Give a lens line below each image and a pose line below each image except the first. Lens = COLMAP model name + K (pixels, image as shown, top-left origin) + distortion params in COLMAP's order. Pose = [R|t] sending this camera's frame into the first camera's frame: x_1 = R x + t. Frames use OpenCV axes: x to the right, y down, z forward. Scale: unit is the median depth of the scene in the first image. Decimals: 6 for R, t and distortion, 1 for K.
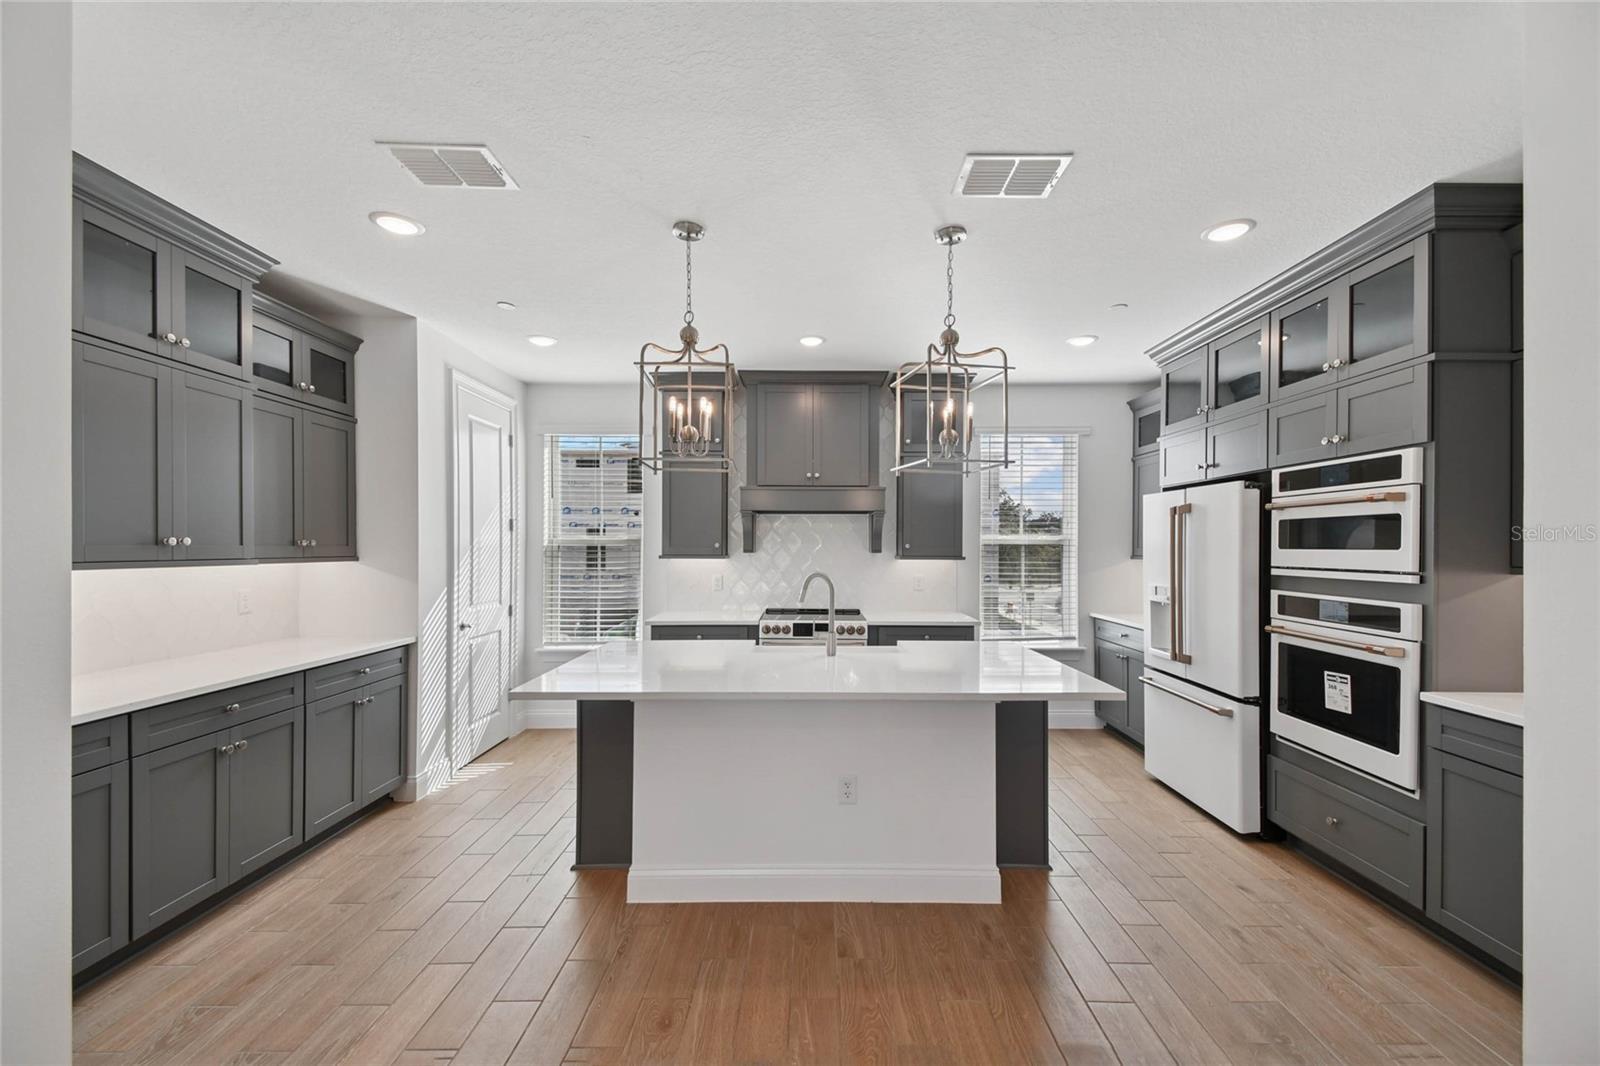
lens RADIAL K [[683.9, 0, 801.8], [0, 683.9, 543.8], [0, 0, 1]] dist [0.000405, 0.000081]
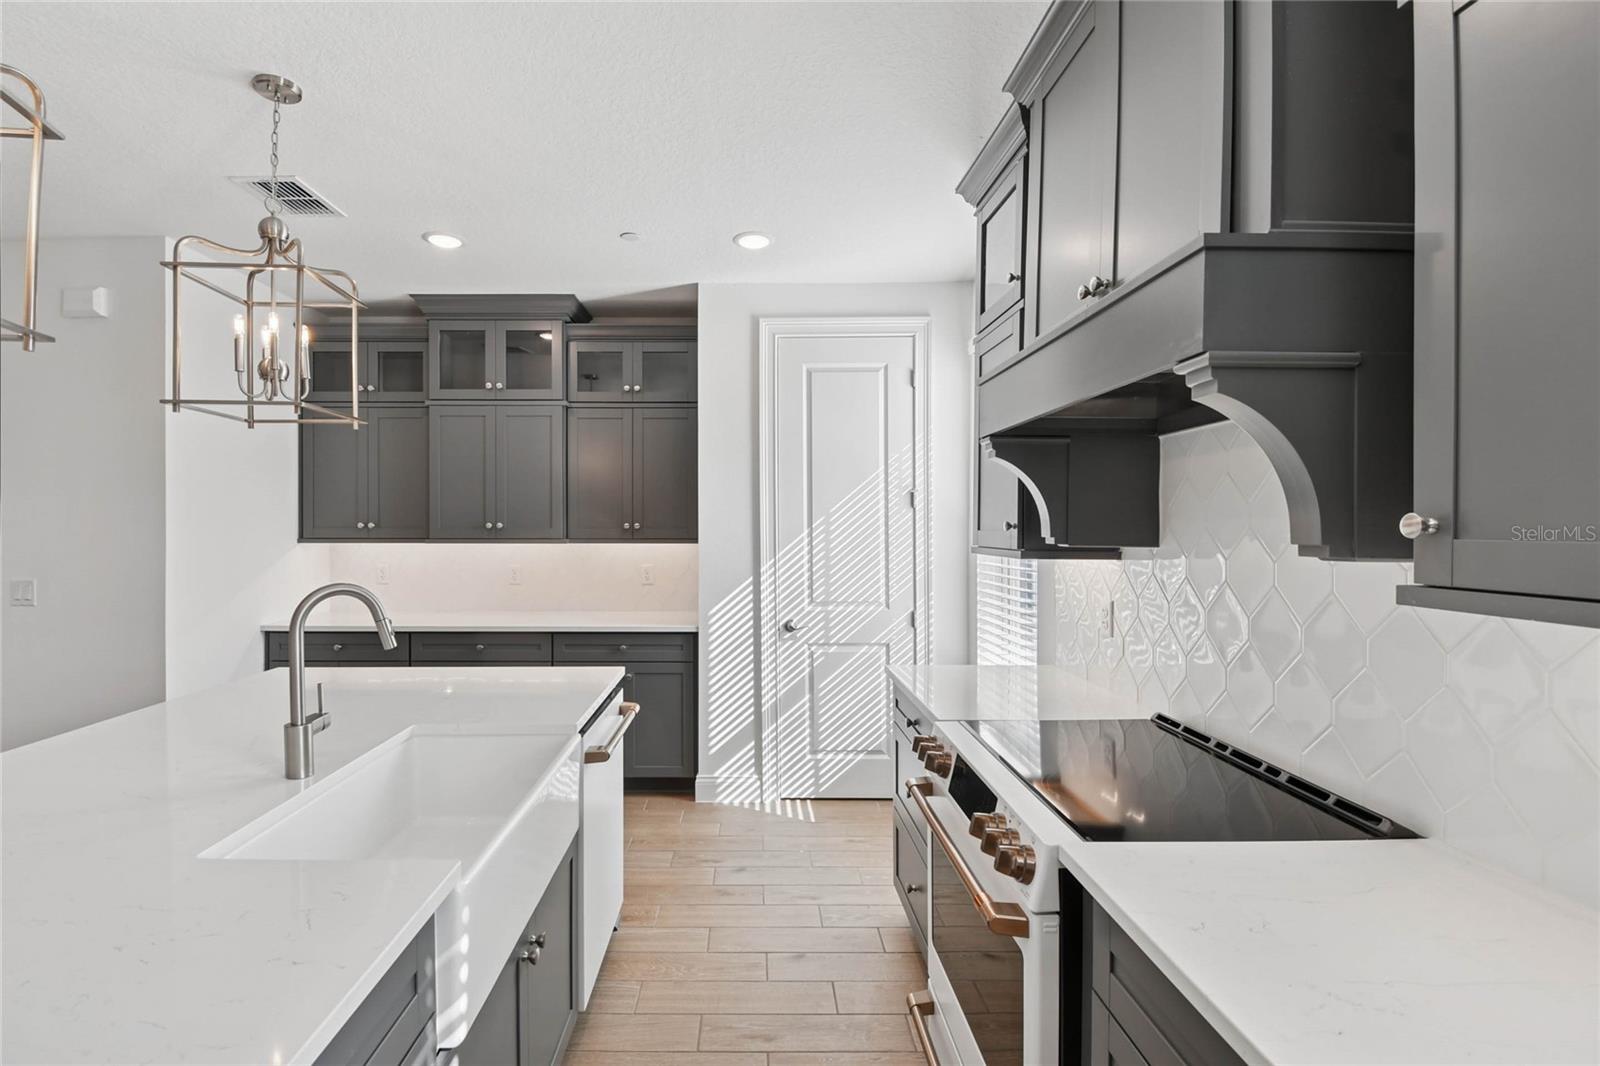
lens RADIAL K [[683.9, 0, 801.8], [0, 683.9, 543.8], [0, 0, 1]] dist [0.000405, 0.000081]
pose [[-0.014031, 0.017120, -0.999755, 0.352671], [0.002730, 0.999850, 0.017083, 0.008247], [0.999898, -0.002489, -0.014076, 1.118897]]
